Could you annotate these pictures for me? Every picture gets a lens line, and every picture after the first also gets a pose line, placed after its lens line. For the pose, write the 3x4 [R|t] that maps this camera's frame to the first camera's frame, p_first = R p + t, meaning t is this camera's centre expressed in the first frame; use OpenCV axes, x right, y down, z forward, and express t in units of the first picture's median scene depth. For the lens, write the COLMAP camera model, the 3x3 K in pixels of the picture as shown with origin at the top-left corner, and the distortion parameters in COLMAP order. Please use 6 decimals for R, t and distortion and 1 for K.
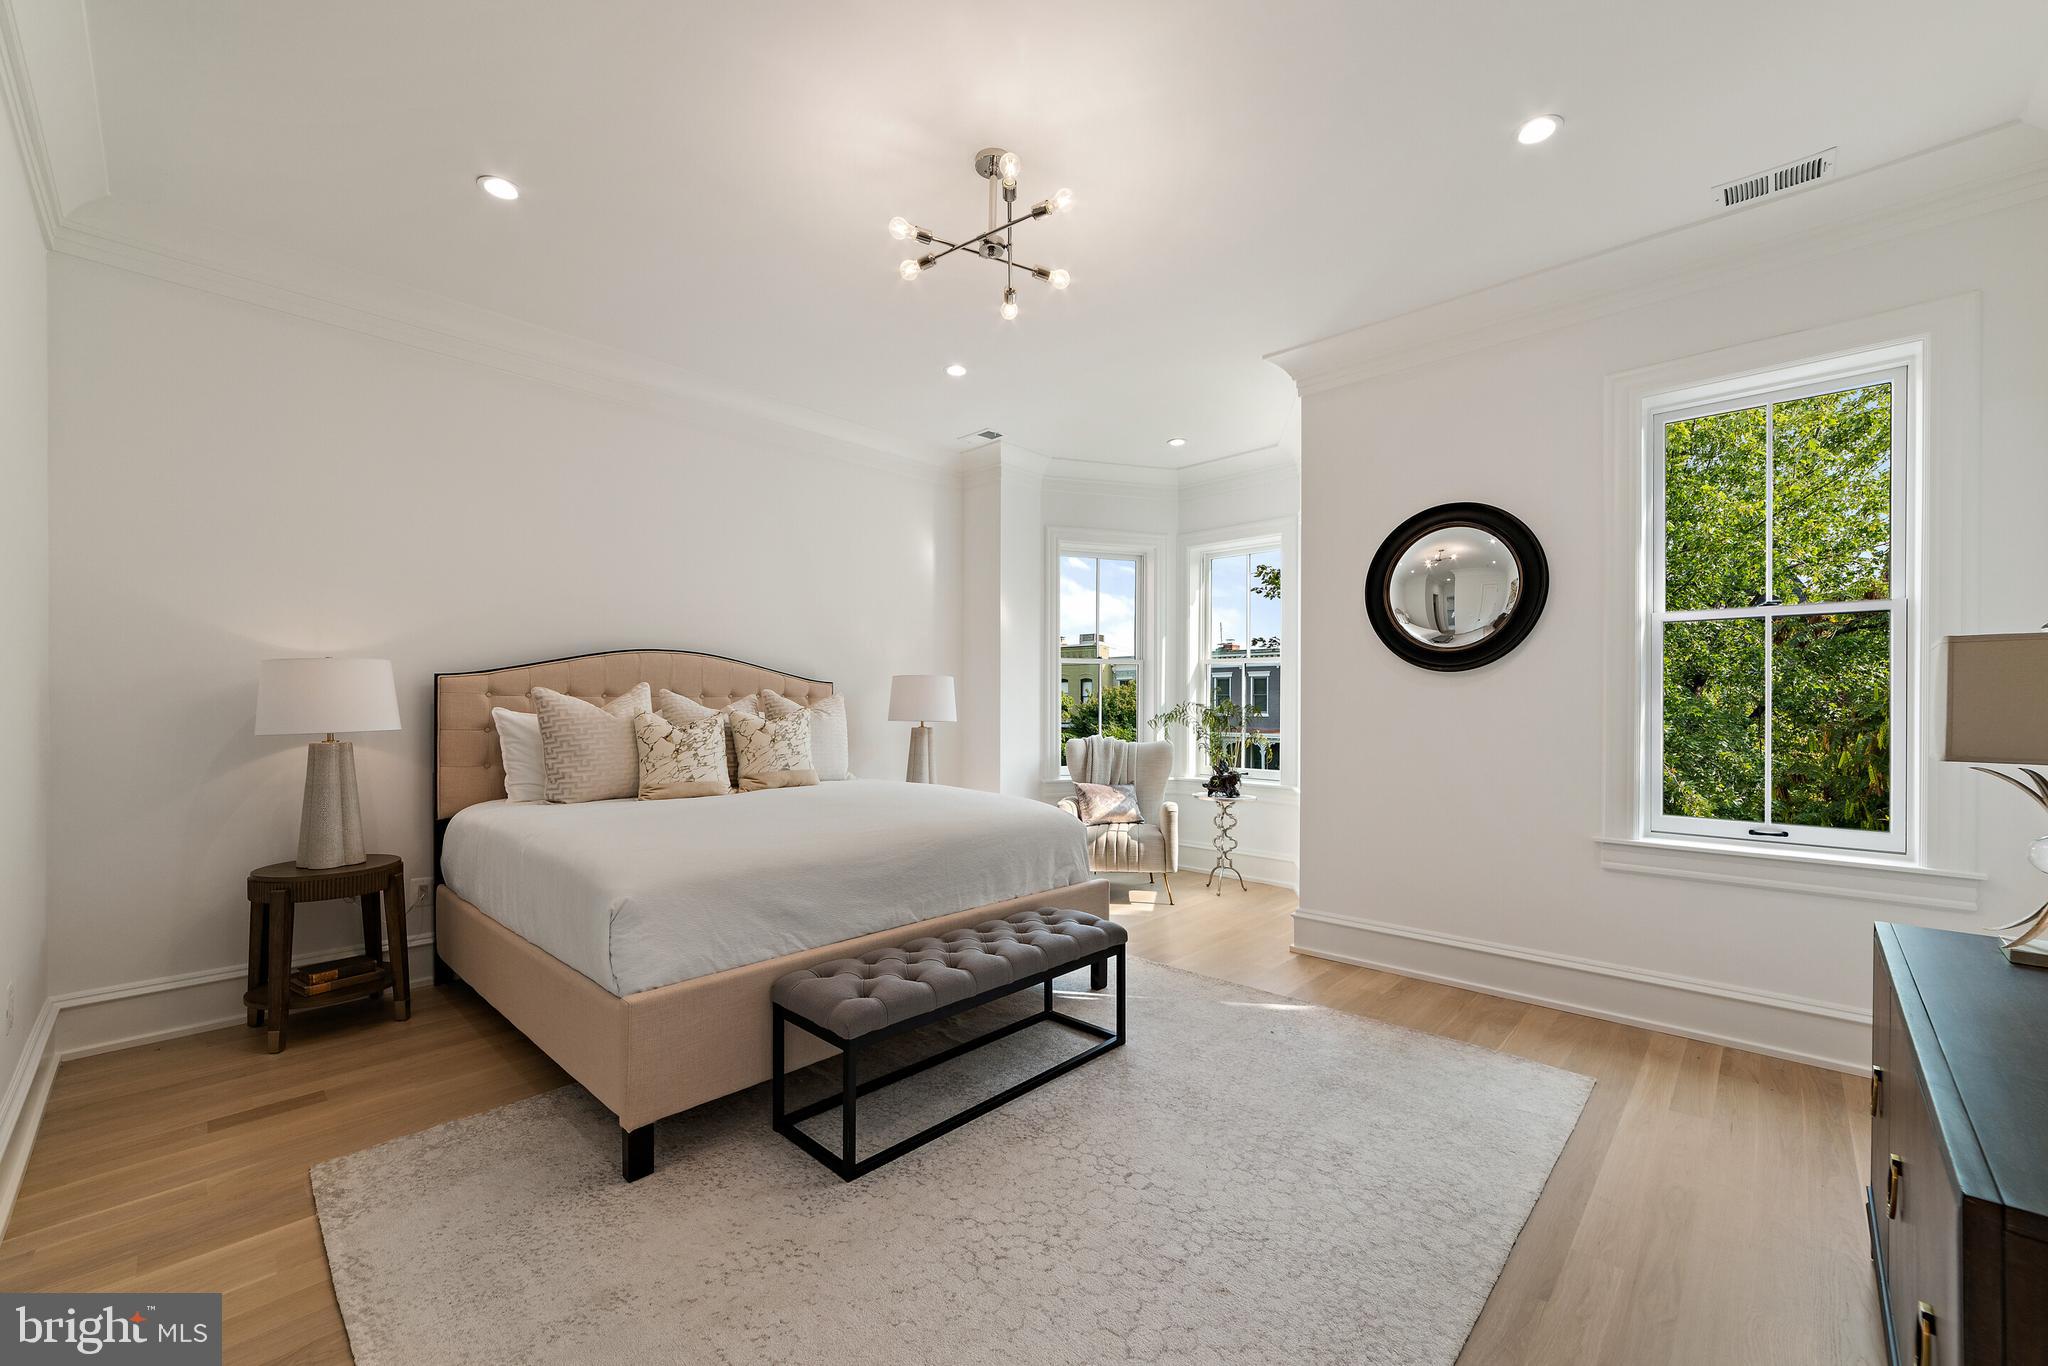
lens RADIAL K [[799.1, 0, 1028.3], [0, 799.1, 689.7], [0, 0, 1]] dist [0.002054, 0.000554]
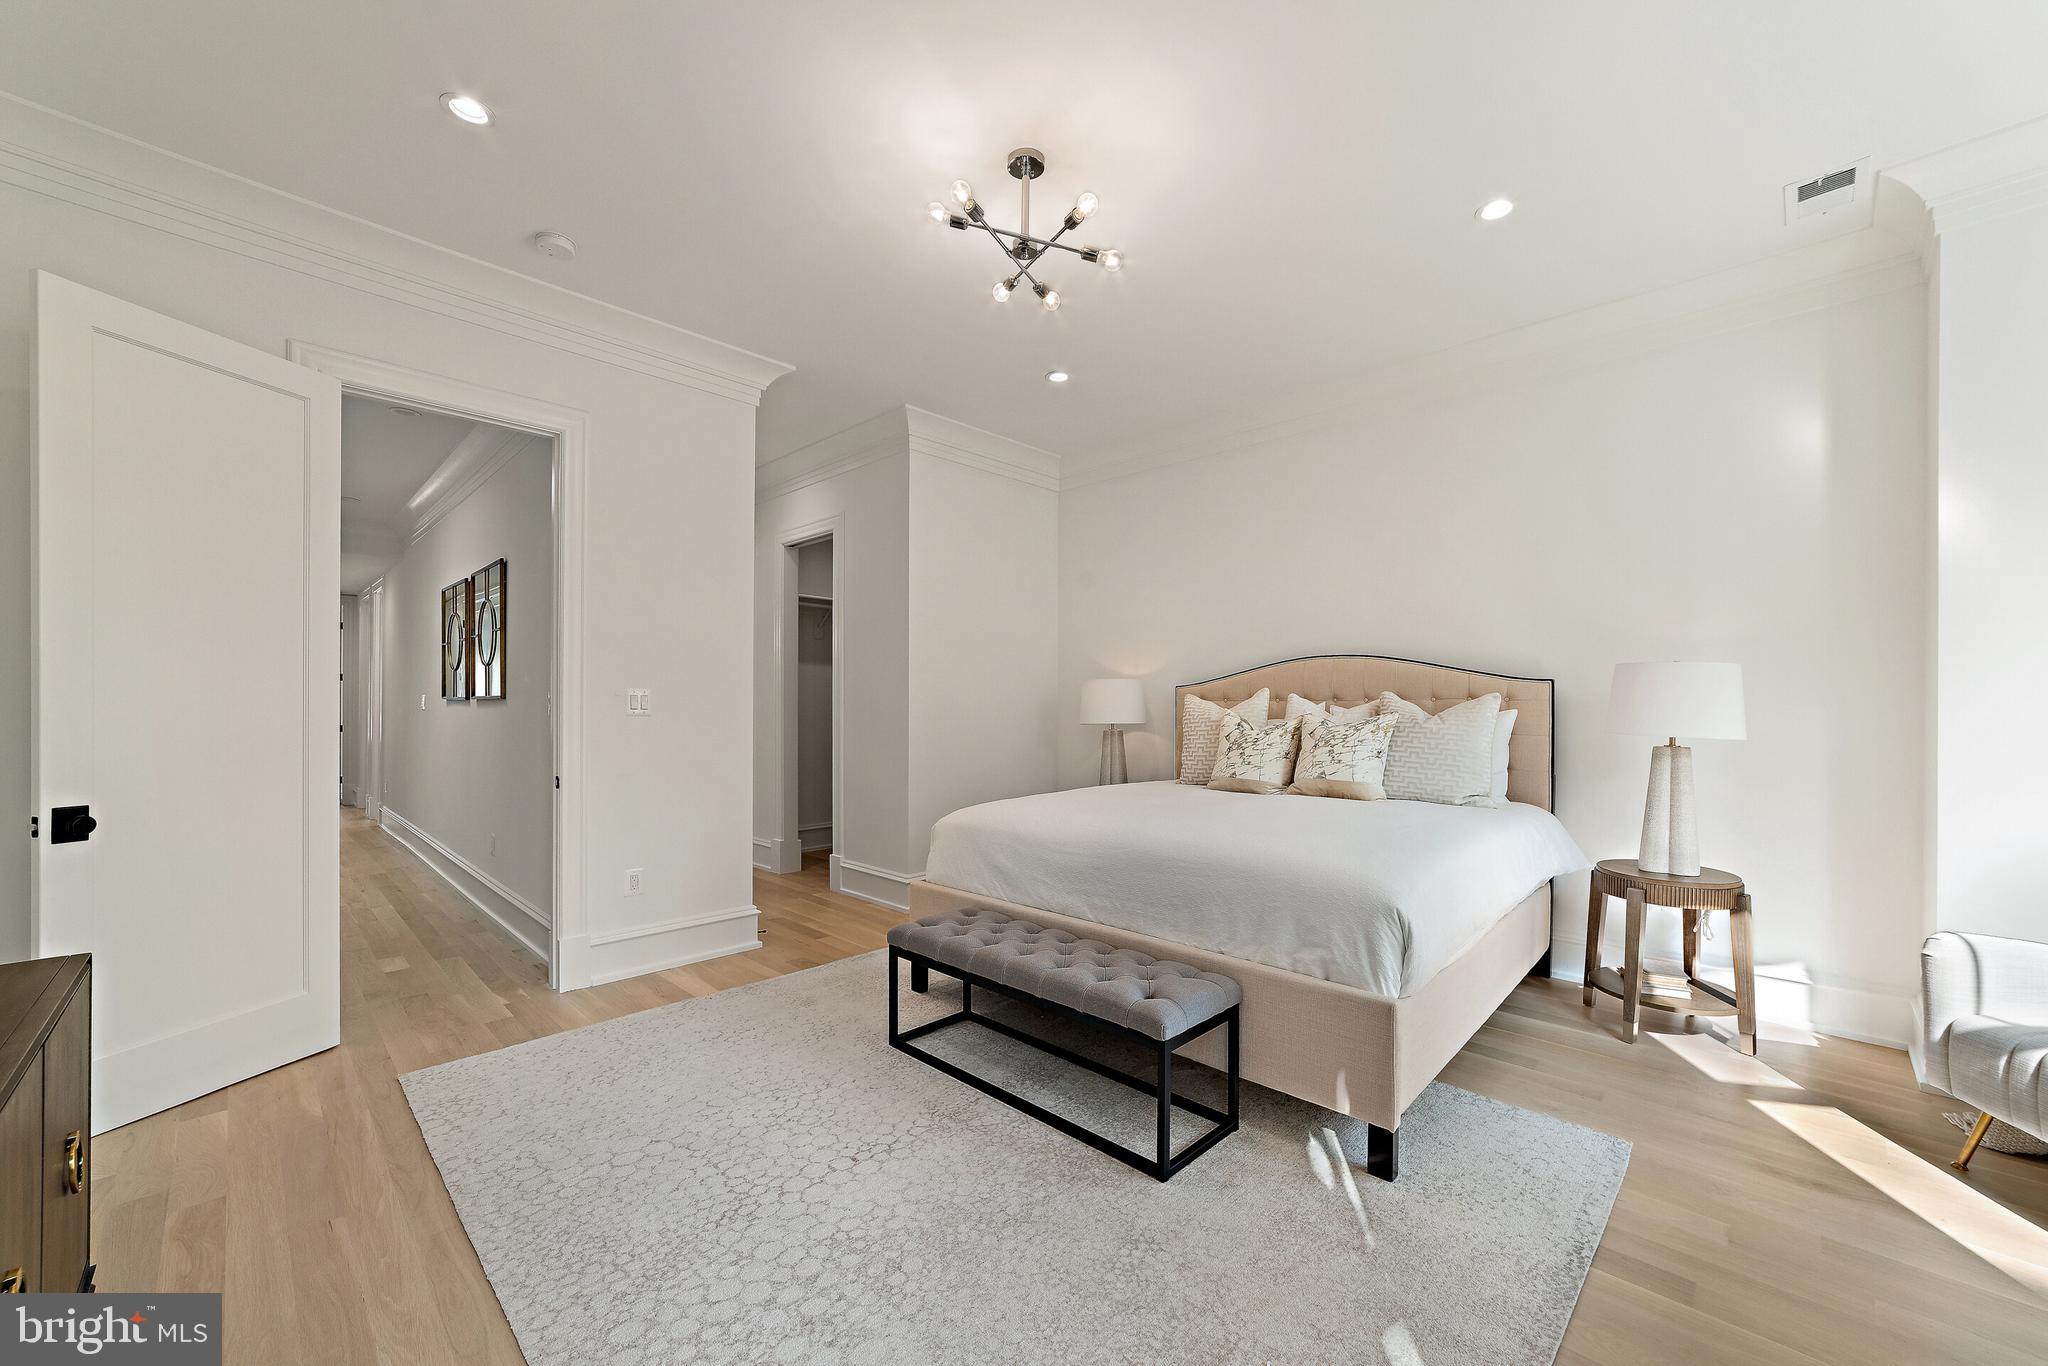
lens RADIAL K [[799.1, 0, 1028.3], [0, 799.1, 689.7], [0, 0, 1]] dist [0.002054, 0.000554]
pose [[-0.019730, -0.026950, -0.999442, 0.820656], [0.013444, 0.999539, -0.027218, 0.023840], [0.999715, -0.013974, -0.019358, 0.881643]]
